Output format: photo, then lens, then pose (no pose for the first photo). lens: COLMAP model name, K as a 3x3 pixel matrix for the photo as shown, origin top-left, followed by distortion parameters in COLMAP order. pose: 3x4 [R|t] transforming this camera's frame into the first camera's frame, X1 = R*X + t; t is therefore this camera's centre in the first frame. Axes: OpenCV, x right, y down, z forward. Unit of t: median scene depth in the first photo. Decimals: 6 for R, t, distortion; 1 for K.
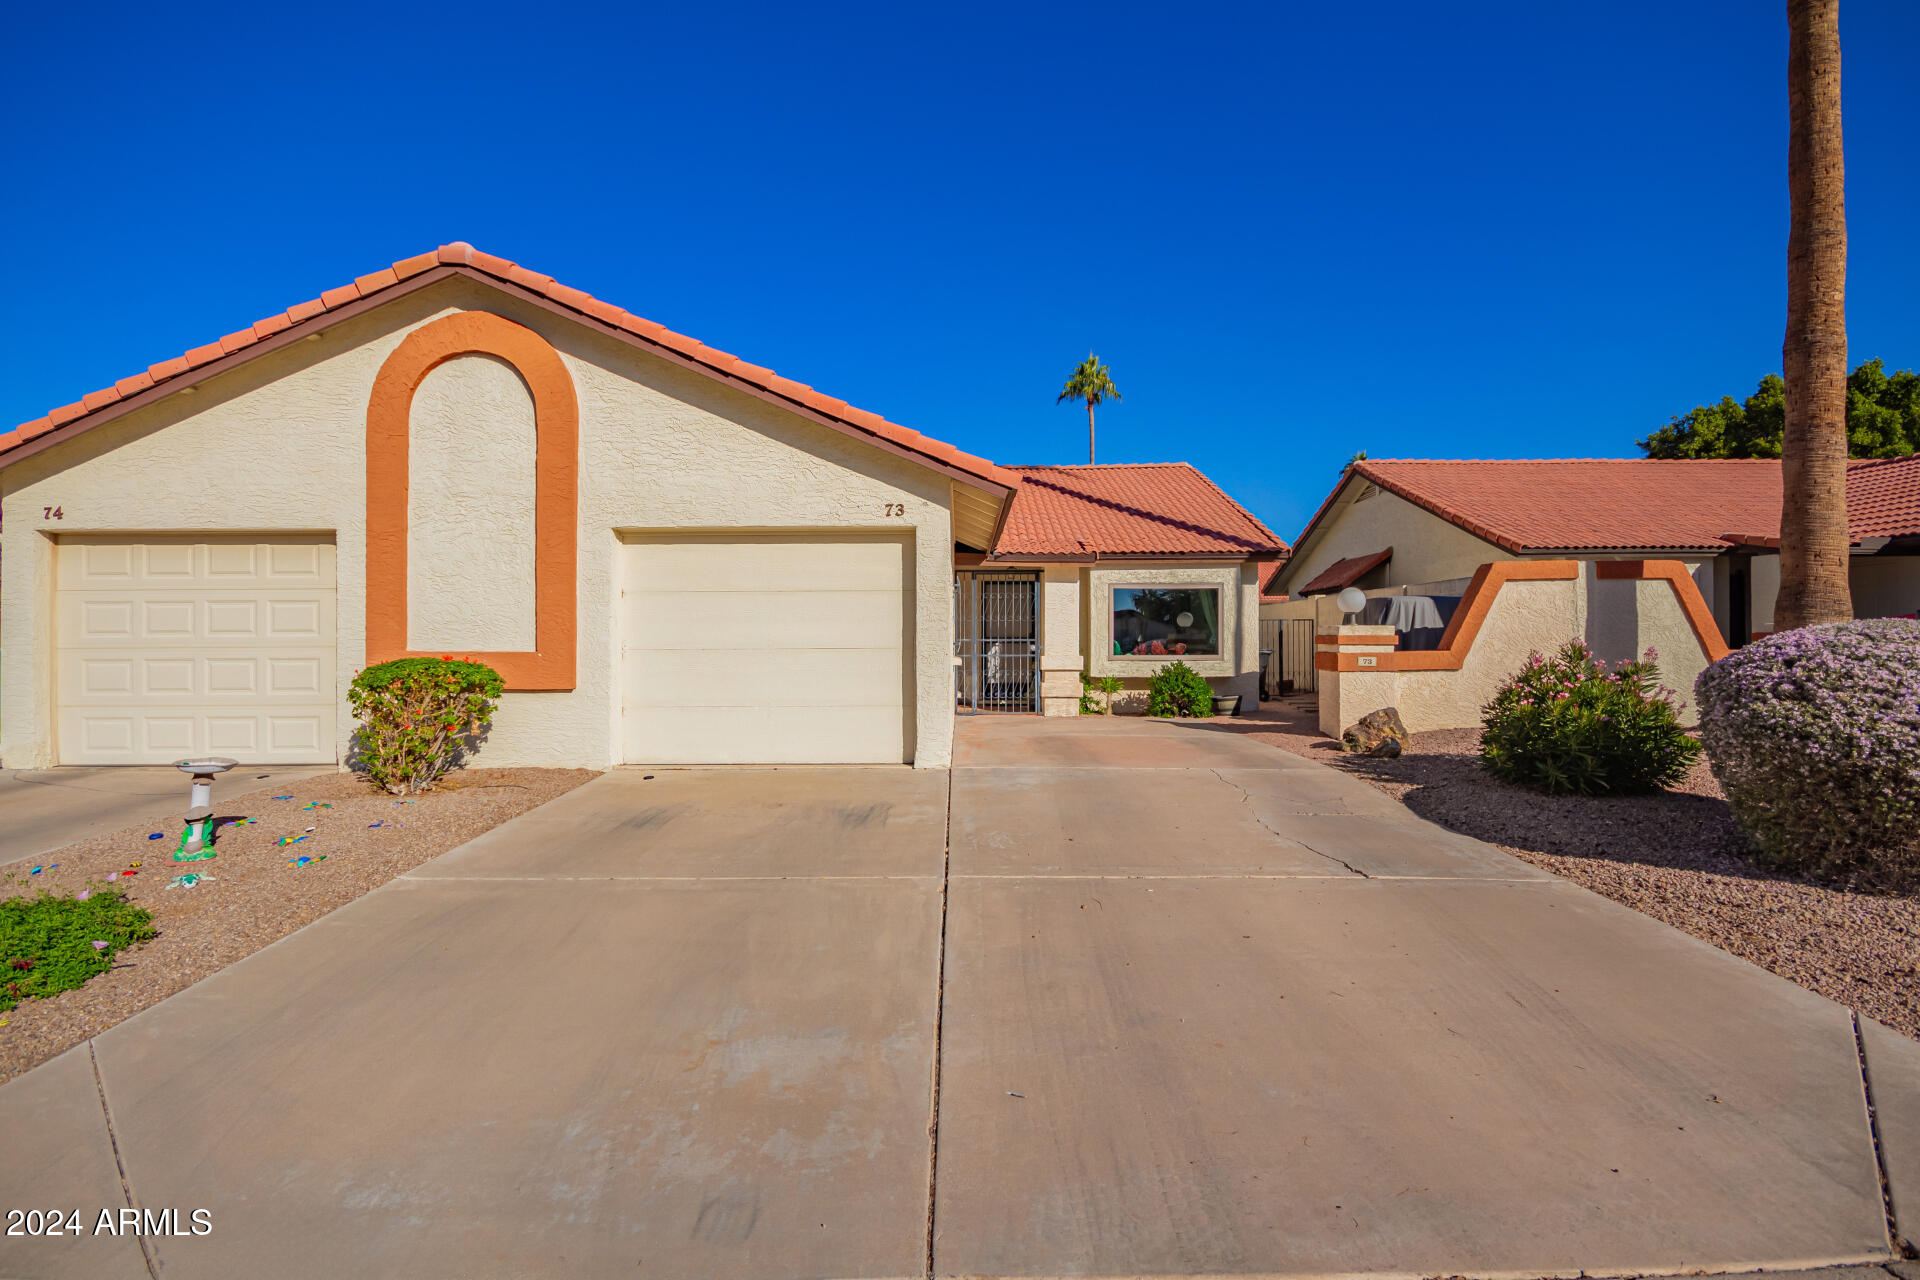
lens RADIAL K [[894.9, 0, 974.7], [0, 894.9, 639.2], [0, 0, 1]] dist [-0.001704, -0.001862]
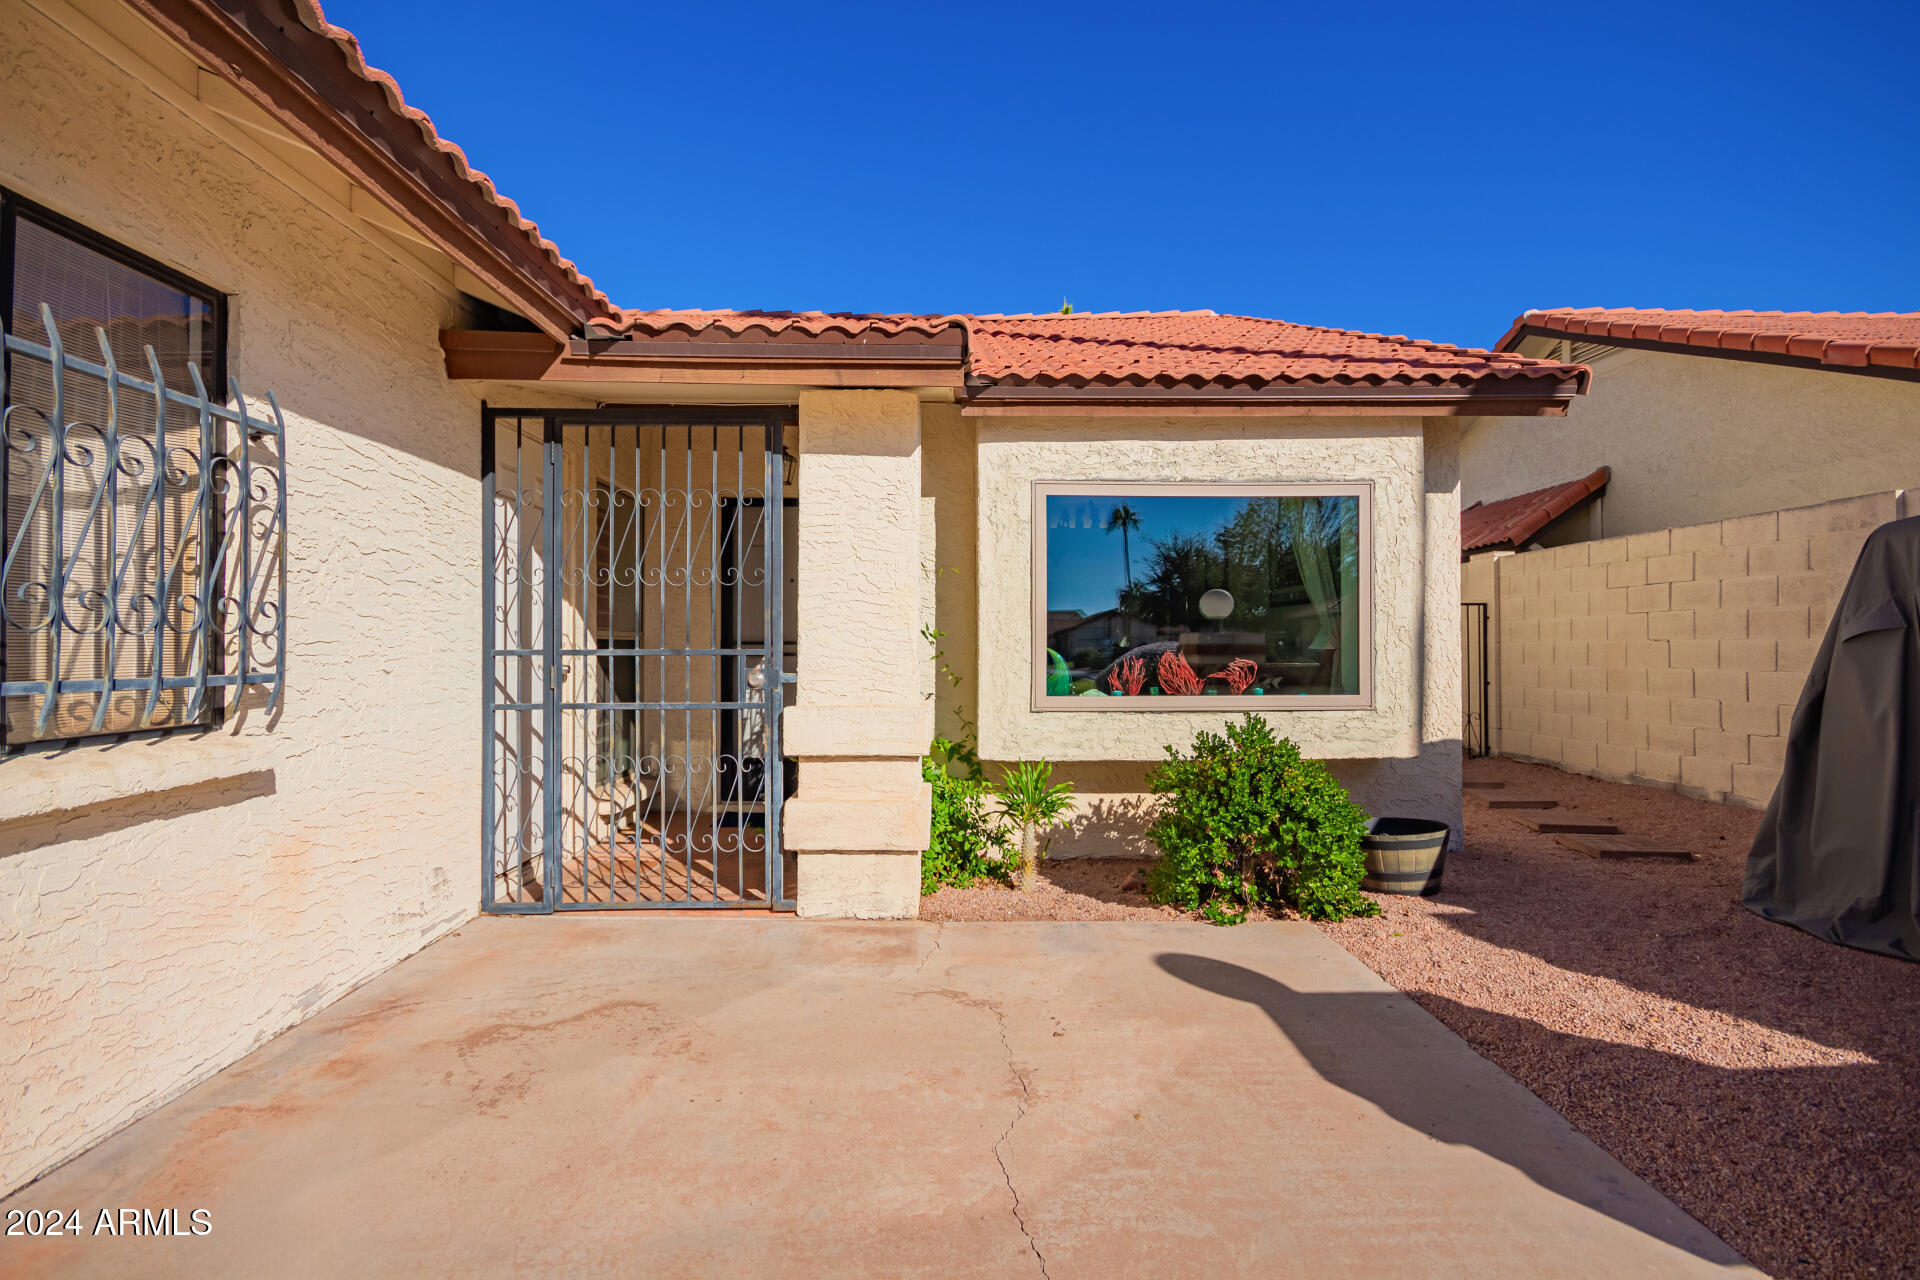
lens RADIAL K [[894.9, 0, 947.0], [0, 894.9, 636.8], [0, 0, 1]] dist [-0.001704, -0.001862]
pose [[0.999913, 0.001826, -0.013029, 0.122590], [-0.001808, 0.999997, 0.001367, -0.004643], [0.013032, -0.001343, 0.999914, 0.670212]]
